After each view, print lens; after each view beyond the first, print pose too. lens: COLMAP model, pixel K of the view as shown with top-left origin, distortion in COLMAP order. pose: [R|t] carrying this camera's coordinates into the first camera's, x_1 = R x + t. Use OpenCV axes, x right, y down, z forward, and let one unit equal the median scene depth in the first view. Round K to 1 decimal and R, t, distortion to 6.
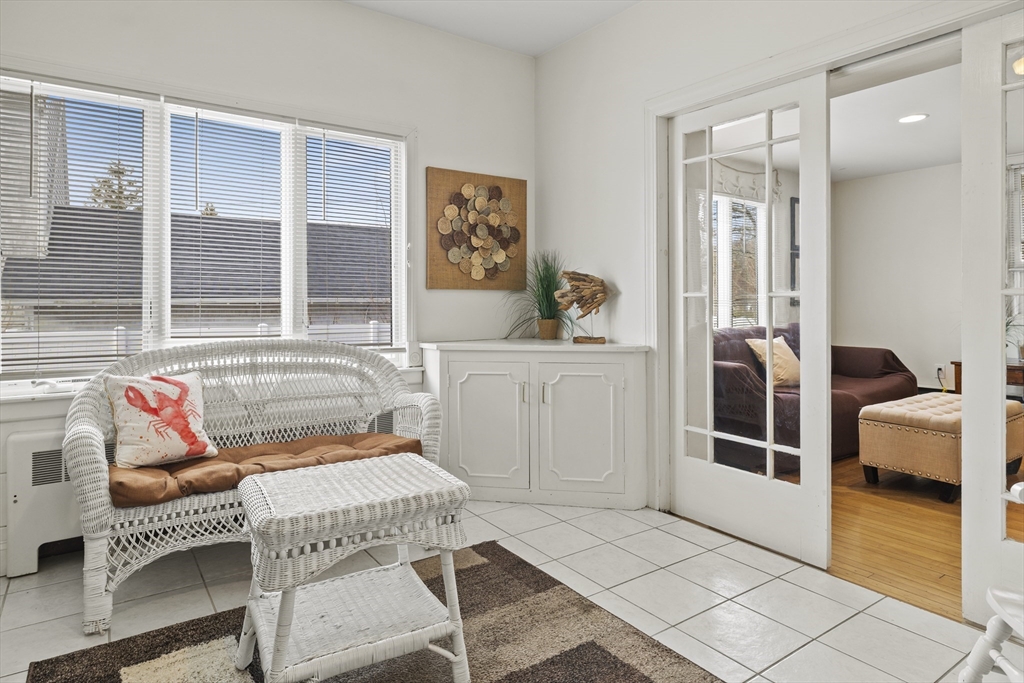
lens RADIAL K [[591.2, 0, 508.7], [0, 591.2, 304.8], [0, 0, 1]] dist [-0.002592, -0.001085]
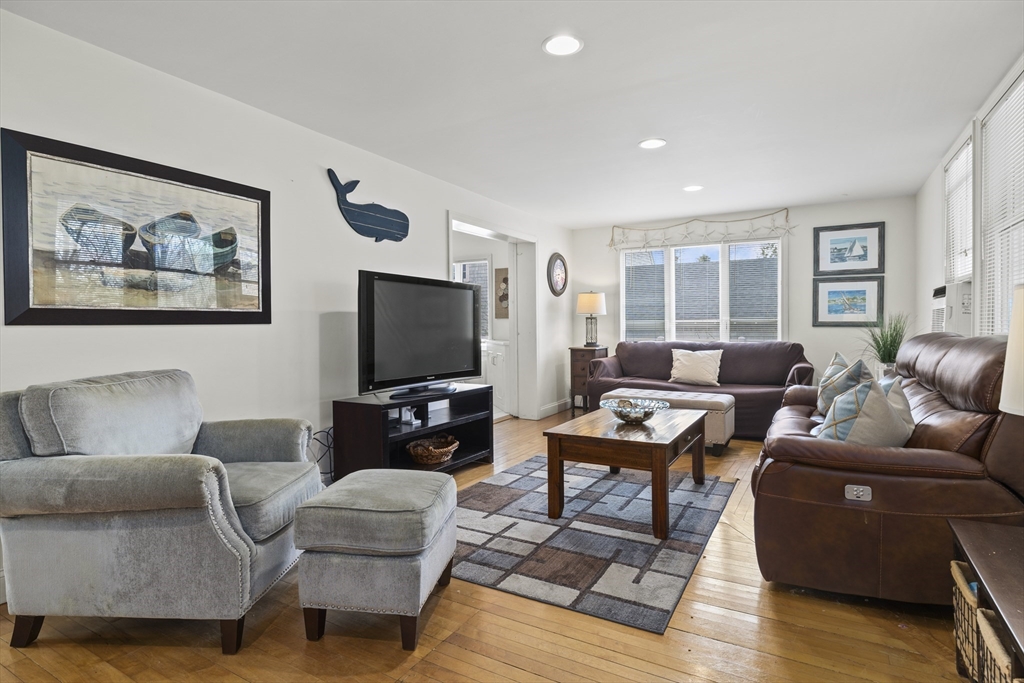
lens RADIAL K [[531.1, 0, 509.2], [0, 531.1, 326.0], [0, 0, 1]] dist [0.002985, 0.000205]
pose [[0.420404, 0.006054, -0.907317, 1.887096], [0.002030, 0.999969, 0.007612, -0.015079], [0.907335, -0.005042, 0.420378, 0.144894]]
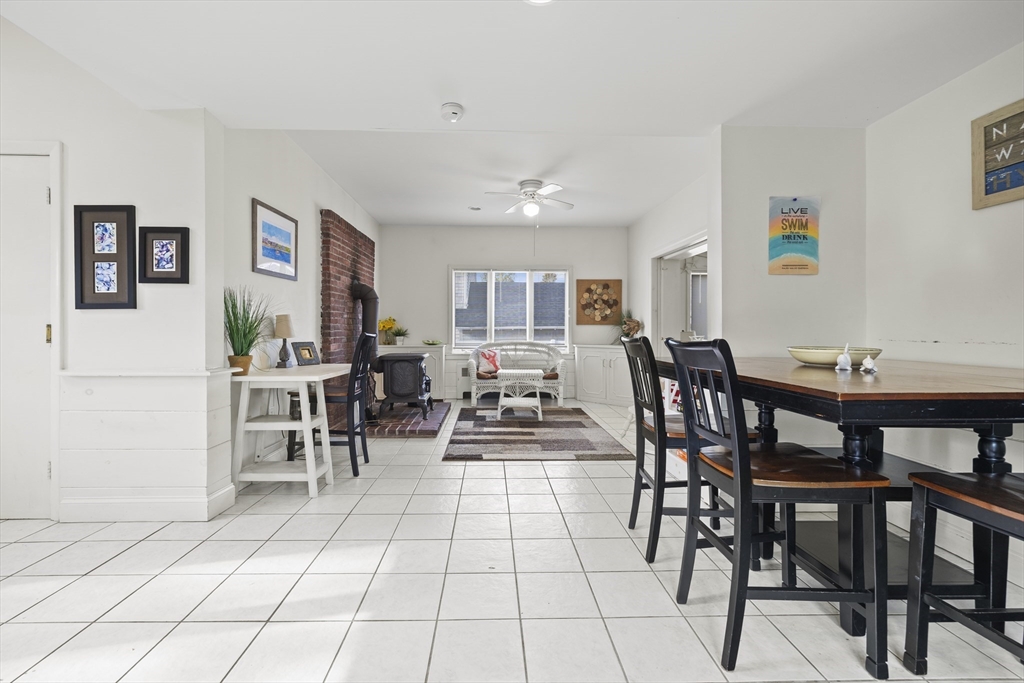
lens RADIAL K [[437.3, 0, 512.0], [0, 437.3, 341.5], [0, 0, 1]] dist [-0.000616, -0.000012]
pose [[0.844466, 0.020845, -0.535203, 0.701414], [-0.006390, 0.999563, 0.028848, -0.005918], [0.535571, -0.020942, 0.844231, -0.869991]]
